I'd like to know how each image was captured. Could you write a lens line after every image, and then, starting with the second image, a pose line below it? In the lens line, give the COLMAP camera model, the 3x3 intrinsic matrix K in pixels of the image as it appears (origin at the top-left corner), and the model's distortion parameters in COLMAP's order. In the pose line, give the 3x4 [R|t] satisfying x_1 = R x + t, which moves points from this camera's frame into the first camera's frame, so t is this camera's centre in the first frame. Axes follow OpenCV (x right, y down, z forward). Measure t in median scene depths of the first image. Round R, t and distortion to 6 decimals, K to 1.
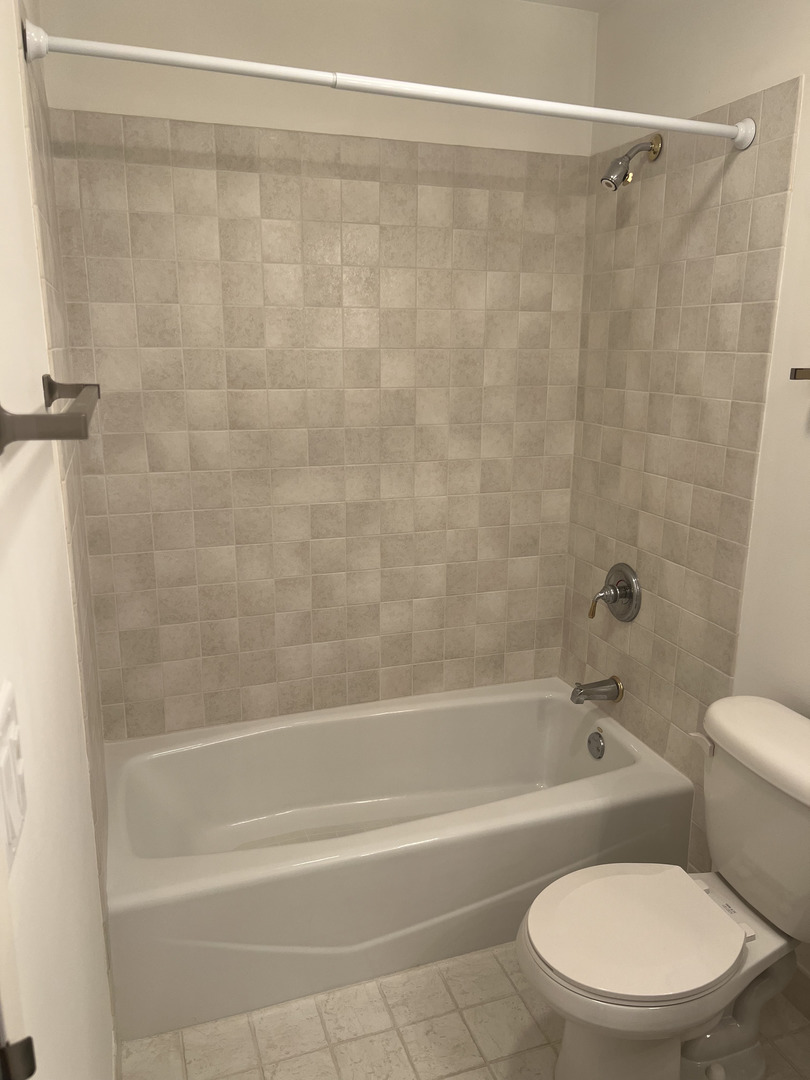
lens RADIAL K [[813.8, 0, 427.4], [0, 813.8, 554.2], [0, 0, 1]] dist [0.026141, -0.030180]
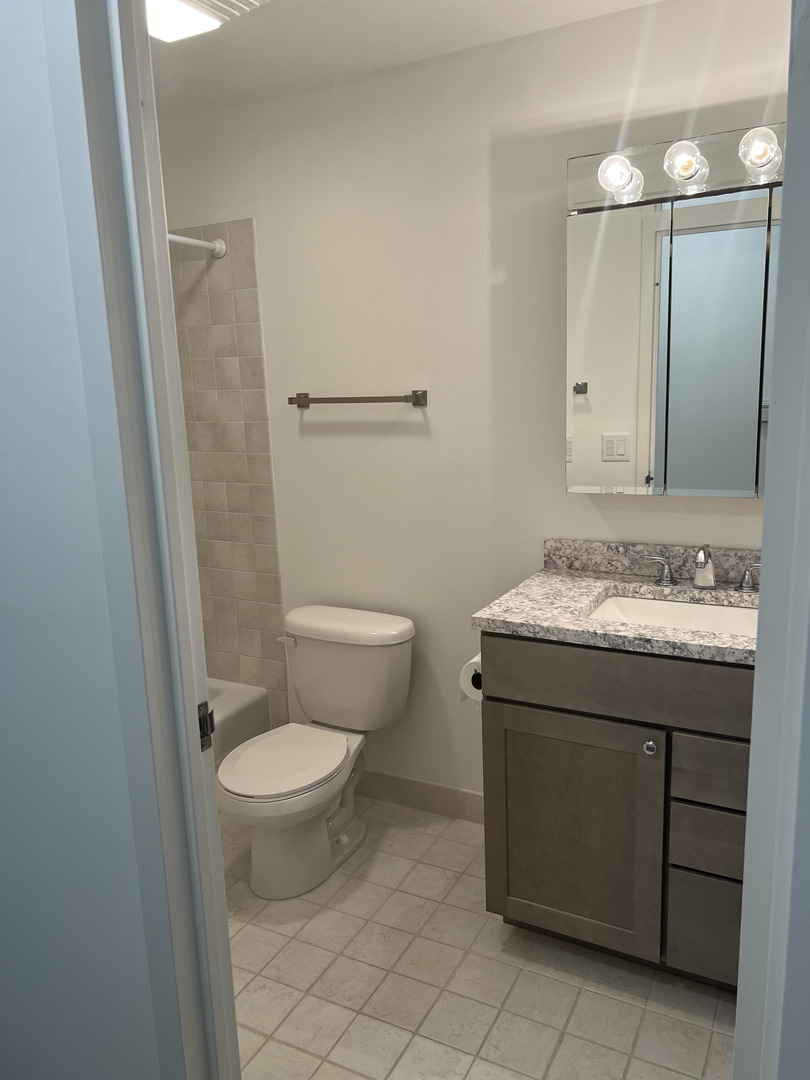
lens RADIAL K [[813.8, 0, 406.5], [0, 813.8, 540.7], [0, 0, 1]] dist [0.026141, -0.030180]
pose [[0.748834, -0.170564, 0.640434, -0.396582], [0.208685, 0.977845, 0.016419, 0.061539], [-0.629046, 0.121354, 0.767838, -0.301579]]
